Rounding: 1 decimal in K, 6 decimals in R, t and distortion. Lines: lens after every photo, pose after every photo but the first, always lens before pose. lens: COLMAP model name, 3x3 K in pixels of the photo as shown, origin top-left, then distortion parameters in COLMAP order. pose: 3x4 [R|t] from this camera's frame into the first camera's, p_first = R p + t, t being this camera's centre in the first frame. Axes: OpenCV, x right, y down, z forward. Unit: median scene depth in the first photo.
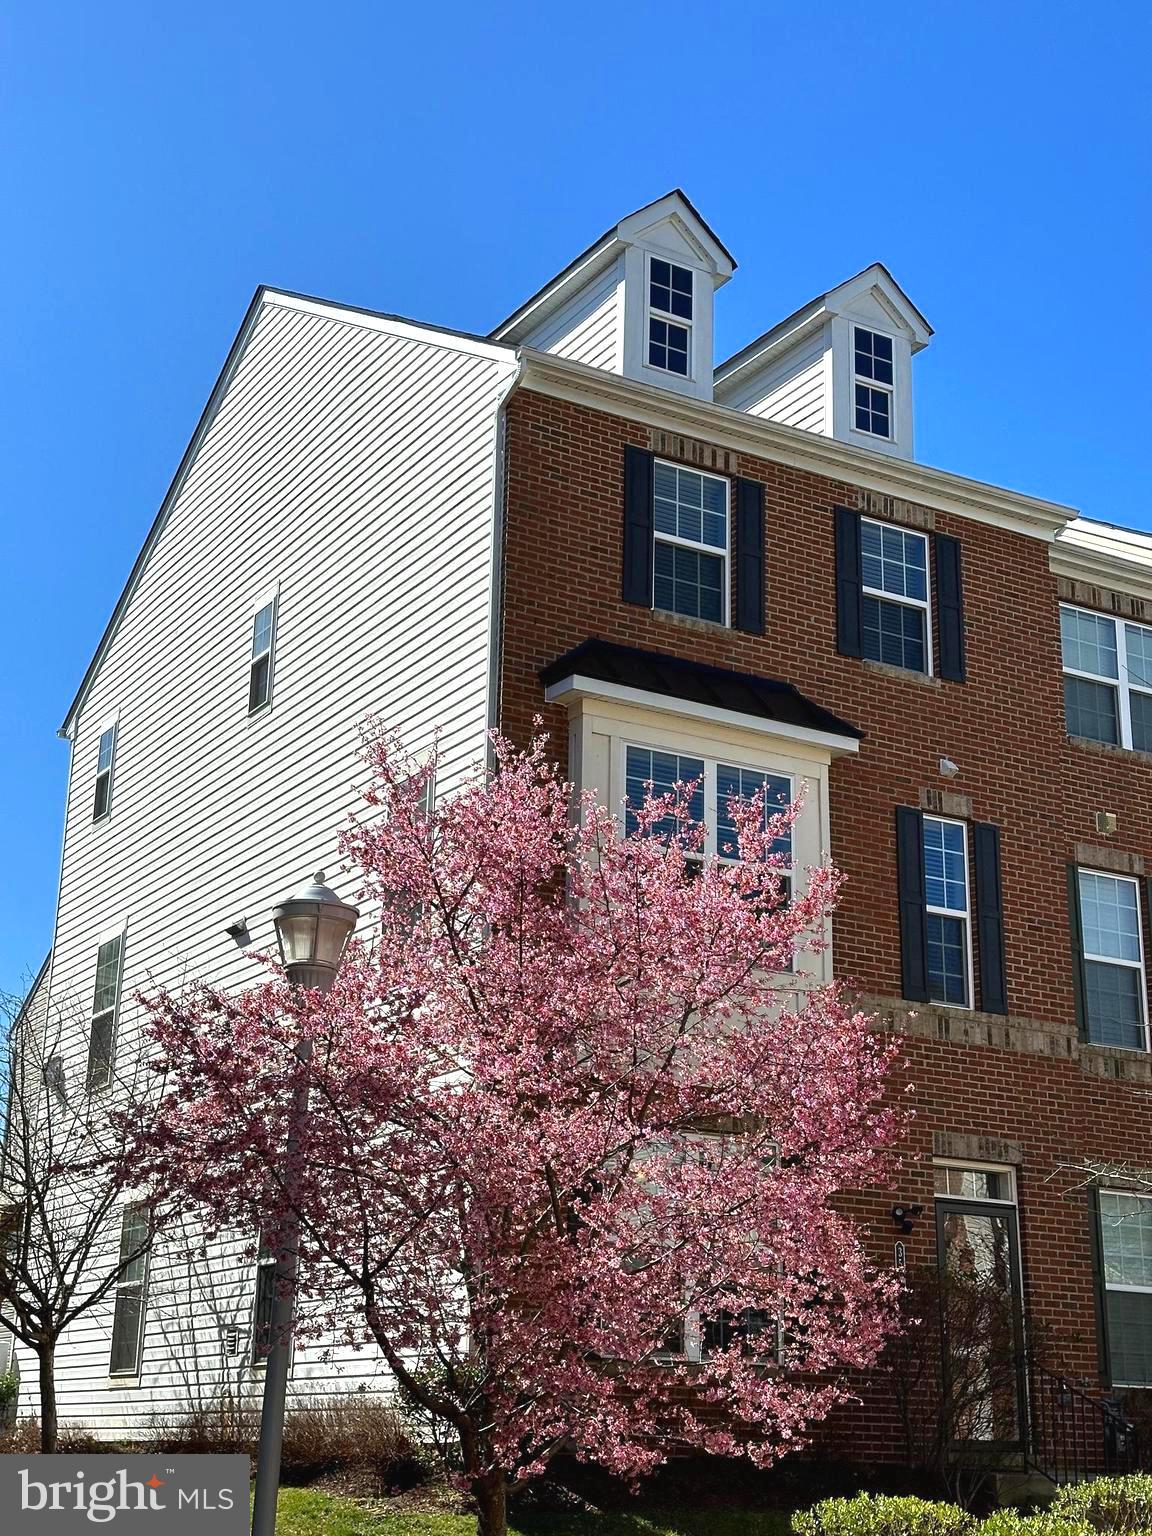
lens RADIAL K [[2135.2, 0, 576.0], [0, 2135.2, 768.0], [0, 0, 1]] dist [0.002764, 0.047640]
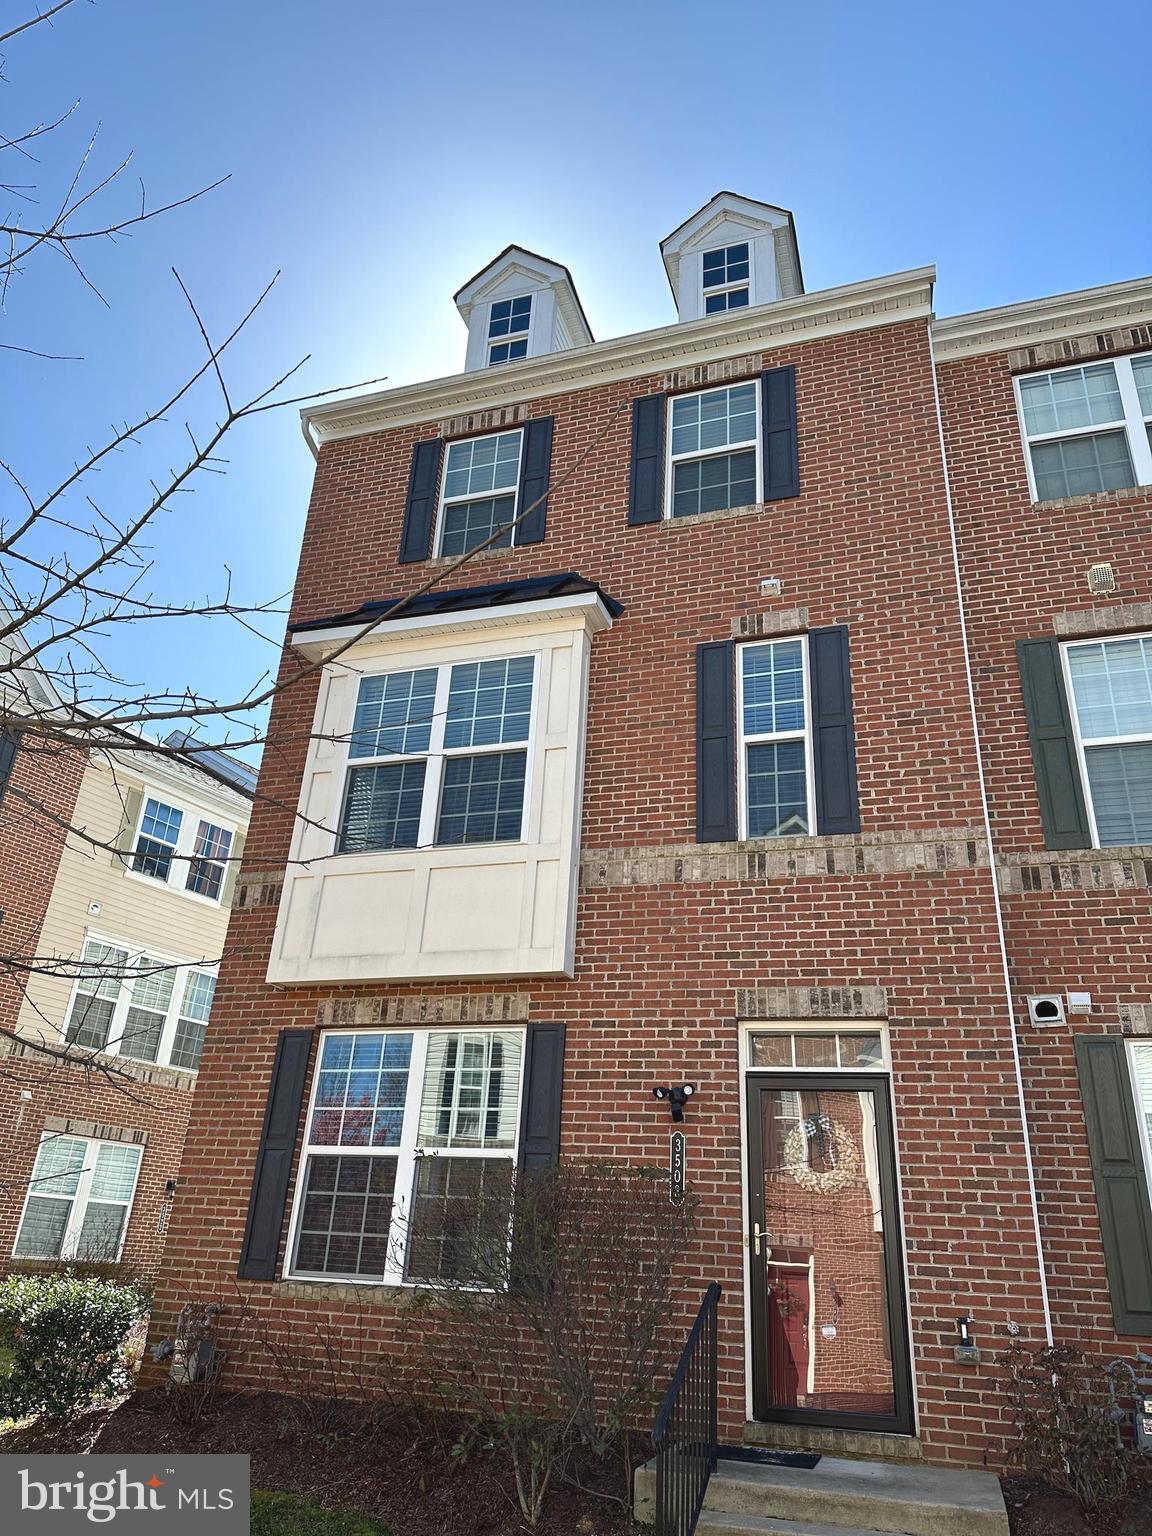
lens RADIAL K [[1083.8, 0, 574.8], [0, 1083.8, 776.2], [0, 0, 1]] dist [0.073603, -0.111235]
pose [[0.651442, -0.302080, -0.695968, 0.427344], [0.190833, 0.953066, -0.235048, 0.172768], [0.734307, 0.020307, 0.678514, 0.648629]]
